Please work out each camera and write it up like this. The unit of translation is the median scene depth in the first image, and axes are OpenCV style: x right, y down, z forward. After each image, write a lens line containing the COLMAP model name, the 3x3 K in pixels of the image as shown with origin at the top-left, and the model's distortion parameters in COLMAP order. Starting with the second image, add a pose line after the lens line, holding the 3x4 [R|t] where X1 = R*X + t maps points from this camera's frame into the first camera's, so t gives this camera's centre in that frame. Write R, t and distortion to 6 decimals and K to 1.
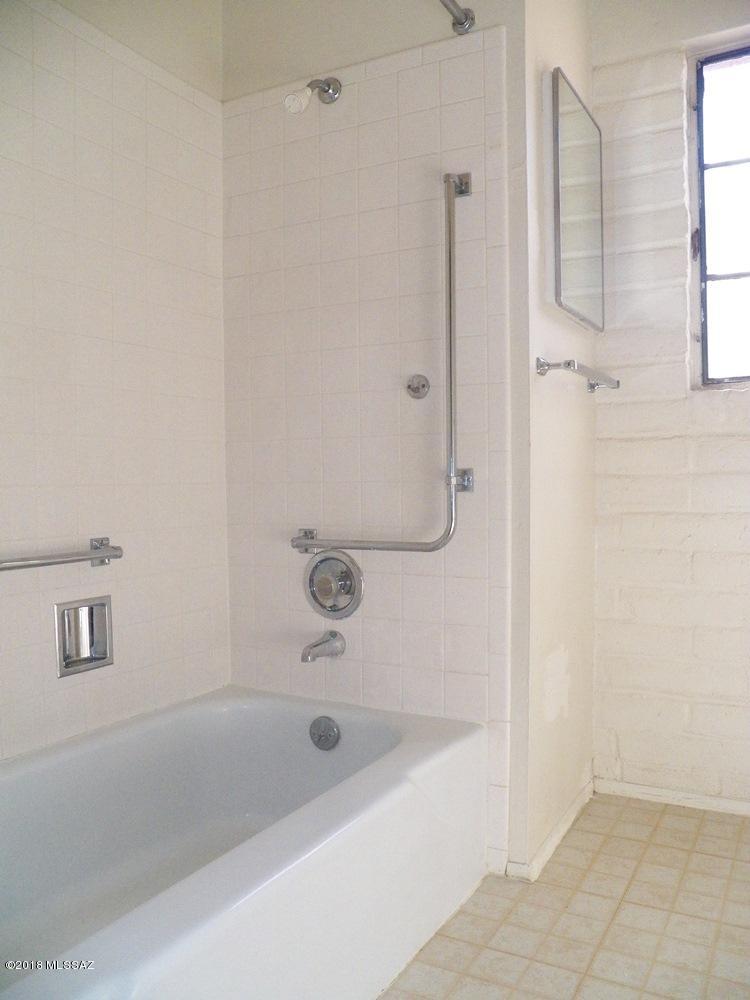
lens RADIAL K [[820.4, 0, 375.4], [0, 820.4, 501.4], [0, 0, 1]] dist [-0.050881, 0.005134]
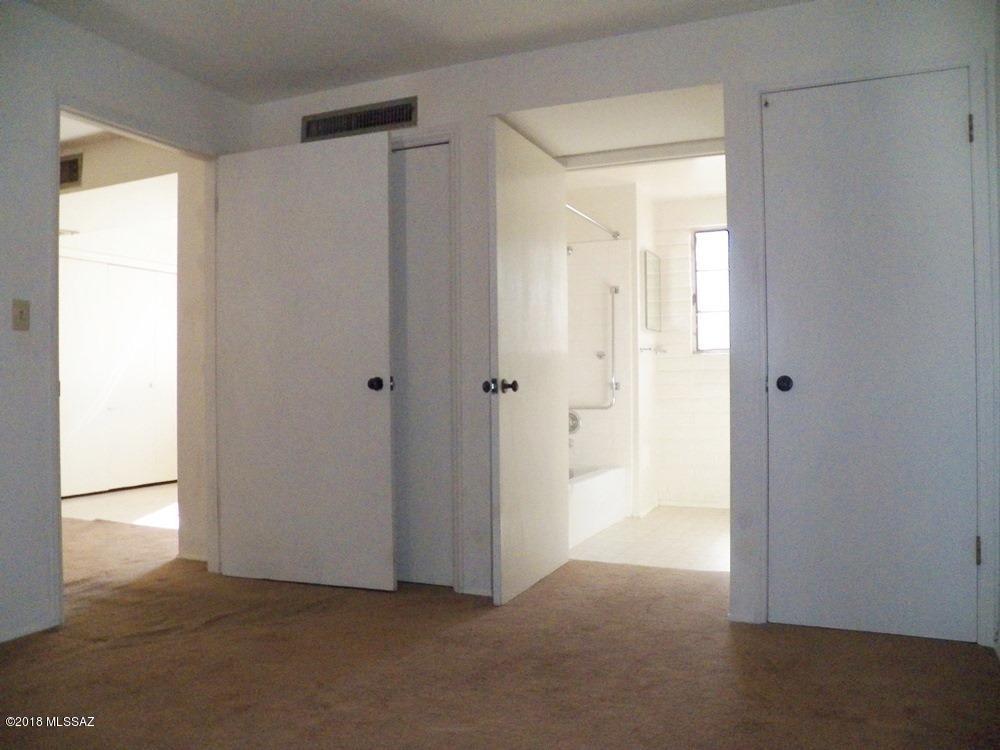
lens RADIAL K [[820.4, 0, 502.6], [0, 820.4, 373.6], [0, 0, 1]] dist [-0.050881, 0.005134]
pose [[0.996331, 0.000766, 0.085584, -0.541530], [0.003040, 0.999012, -0.044330, 0.059021], [-0.085533, 0.044428, 0.995344, -1.878756]]
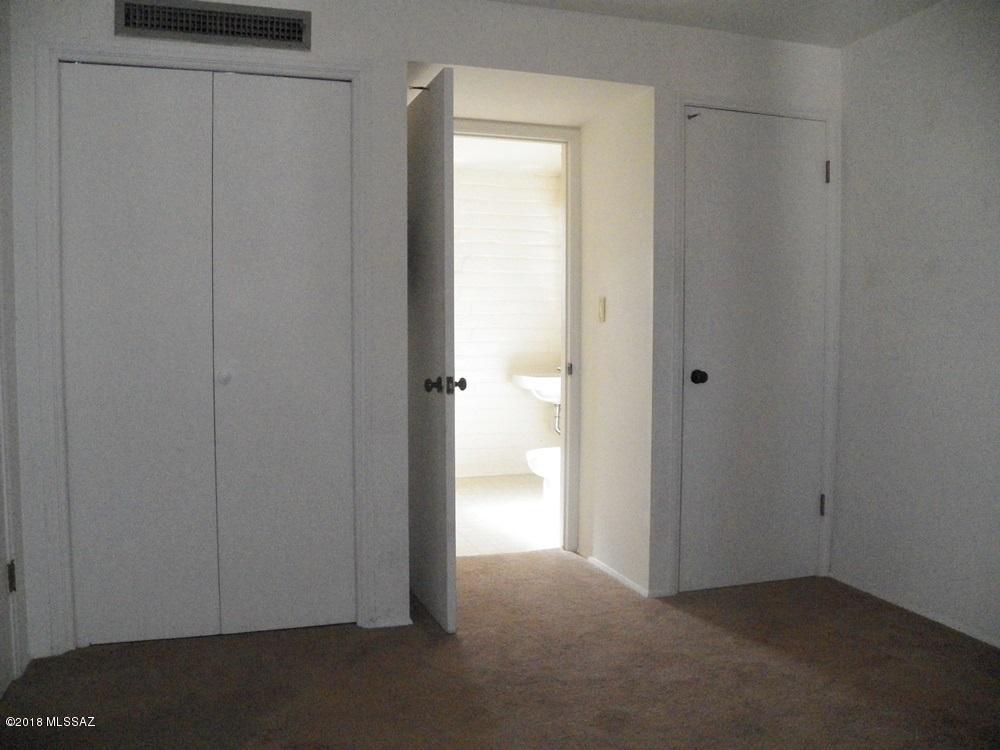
lens RADIAL K [[820.4, 0, 501.2], [0, 820.4, 375.1], [0, 0, 1]] dist [-0.050881, 0.005134]
pose [[0.702005, -0.032568, 0.711427, -2.035085], [0.018031, 0.999446, 0.027961, -0.130474], [-0.711944, -0.006801, 0.702204, -0.835138]]
